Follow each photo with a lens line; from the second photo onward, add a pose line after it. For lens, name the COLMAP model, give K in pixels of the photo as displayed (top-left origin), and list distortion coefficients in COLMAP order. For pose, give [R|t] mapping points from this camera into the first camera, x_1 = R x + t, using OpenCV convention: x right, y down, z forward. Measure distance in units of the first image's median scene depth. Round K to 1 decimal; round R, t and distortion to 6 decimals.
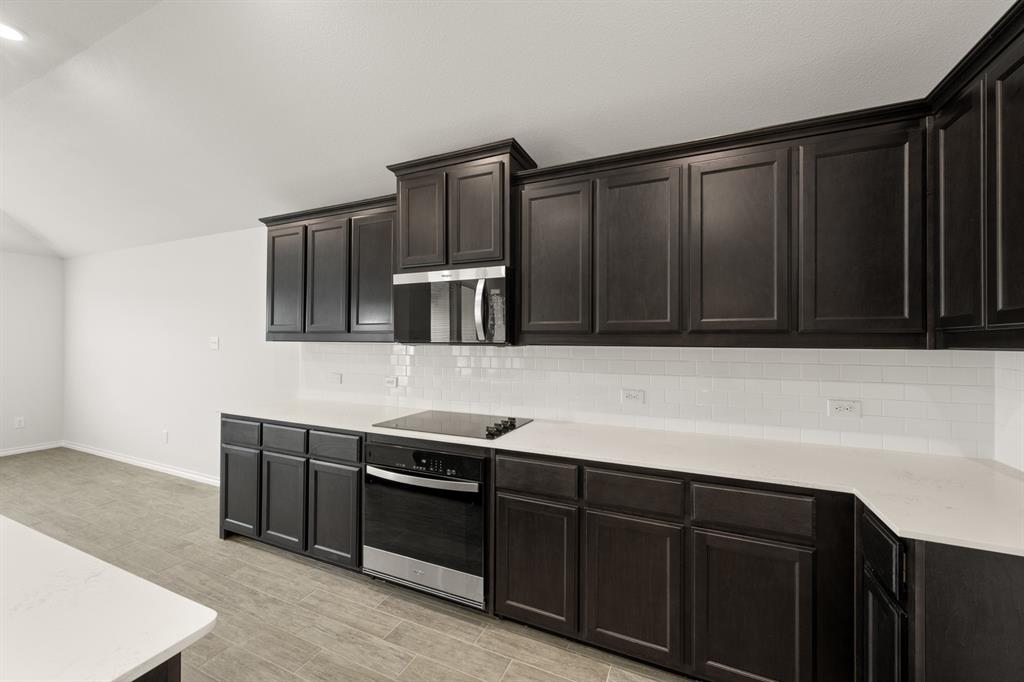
lens RADIAL K [[403.7, 0, 513.5], [0, 403.7, 337.2], [0, 0, 1]] dist [-0.000503, -0.000112]
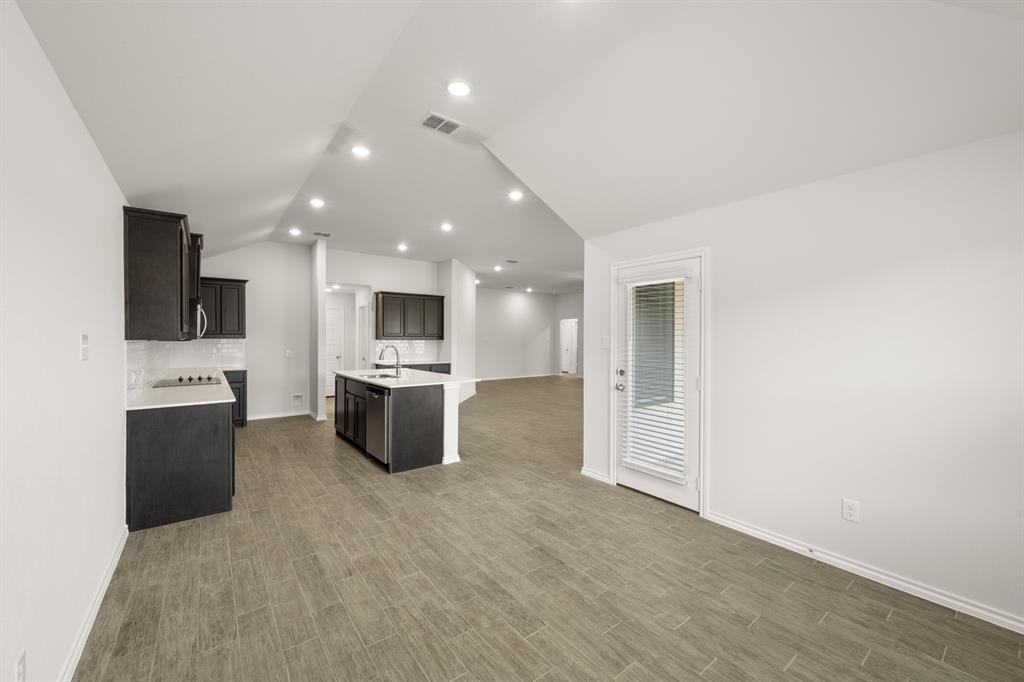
lens RADIAL K [[403.7, 0, 513.5], [0, 403.7, 337.2], [0, 0, 1]] dist [-0.000503, -0.000112]
pose [[-0.880012, -0.005090, 0.474923, -2.613201], [-0.005581, 0.999984, 0.000376, -0.001362], [-0.474918, -0.002320, -0.880027, 2.156851]]
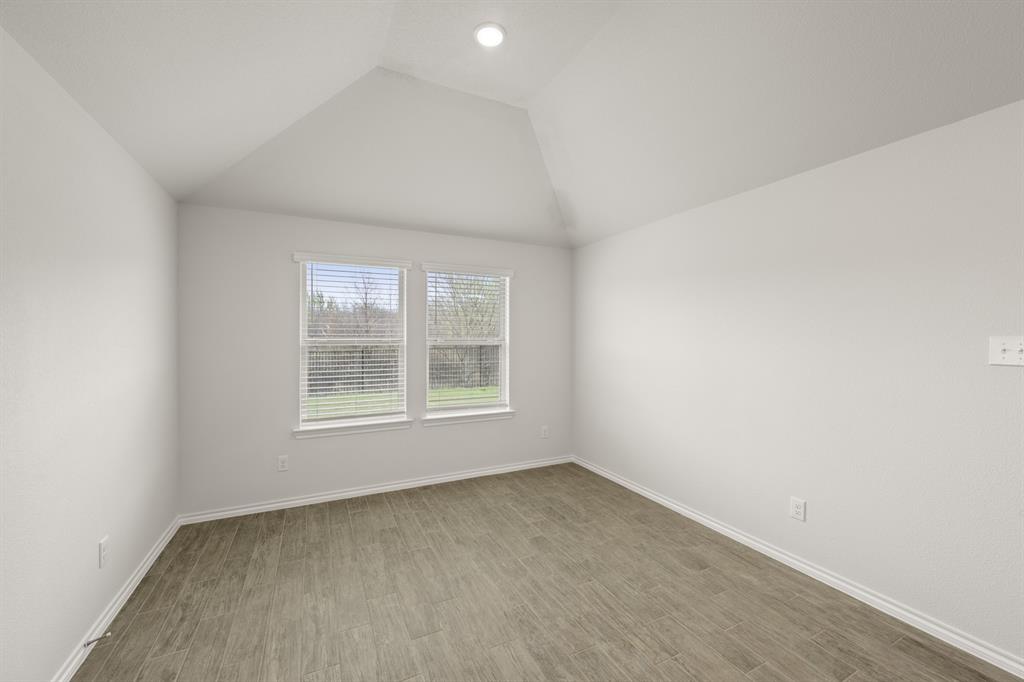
lens RADIAL K [[403.7, 0, 513.5], [0, 403.7, 337.2], [0, 0, 1]] dist [-0.000503, -0.000112]
pose [[0.773774, -0.002073, -0.633459, -1.613196], [0.001611, 0.999998, -0.001305, -0.000060], [0.633460, -0.000011, 0.773775, 0.580718]]
